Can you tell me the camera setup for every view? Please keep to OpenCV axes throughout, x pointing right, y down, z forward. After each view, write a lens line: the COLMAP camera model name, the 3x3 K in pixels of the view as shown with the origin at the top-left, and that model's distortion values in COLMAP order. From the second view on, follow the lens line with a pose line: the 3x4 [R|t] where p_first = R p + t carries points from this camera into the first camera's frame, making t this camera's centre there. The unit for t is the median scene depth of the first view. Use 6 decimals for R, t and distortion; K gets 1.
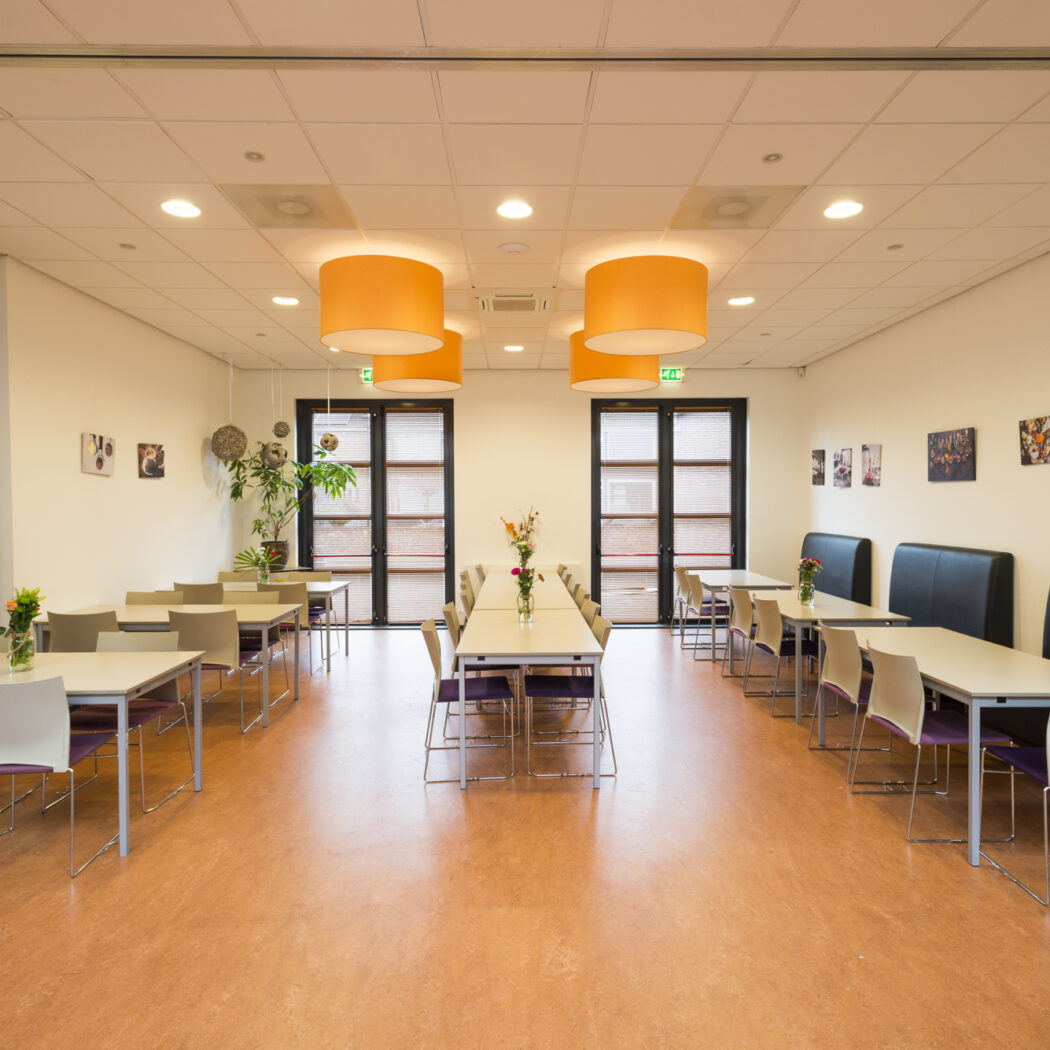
lens RADIAL K [[751.7, 0, 525.7], [0, 751.7, 521.7], [0, 0, 1]] dist [0.039361, -0.013748]
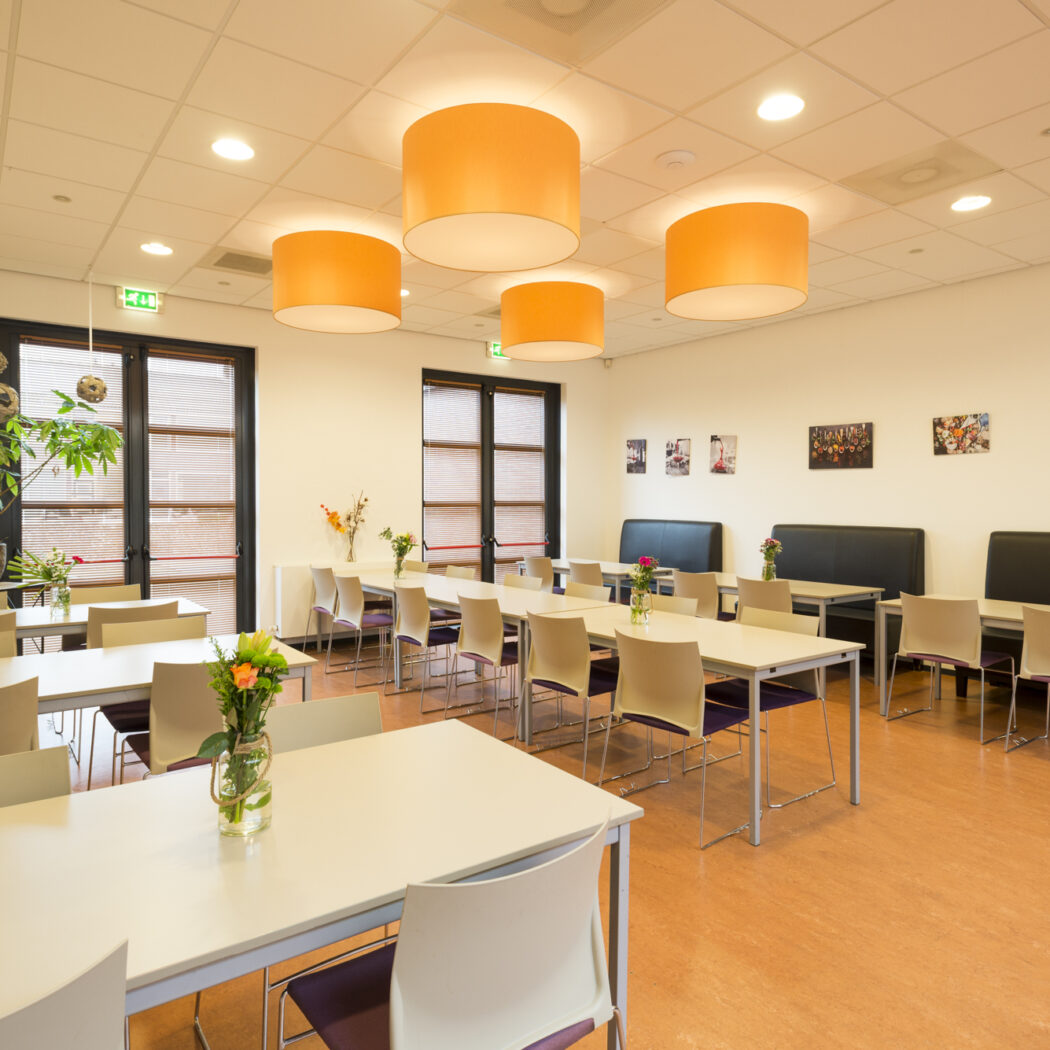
lens RADIAL K [[751.7, 0, 521.2], [0, 751.7, 510.8], [0, 0, 1]] dist [0.039361, -0.013748]
pose [[0.808648, -0.004225, 0.588278, -0.369213], [0.010904, 0.999910, -0.007807, 0.010239], [-0.588192, 0.012727, 0.808621, 0.262922]]
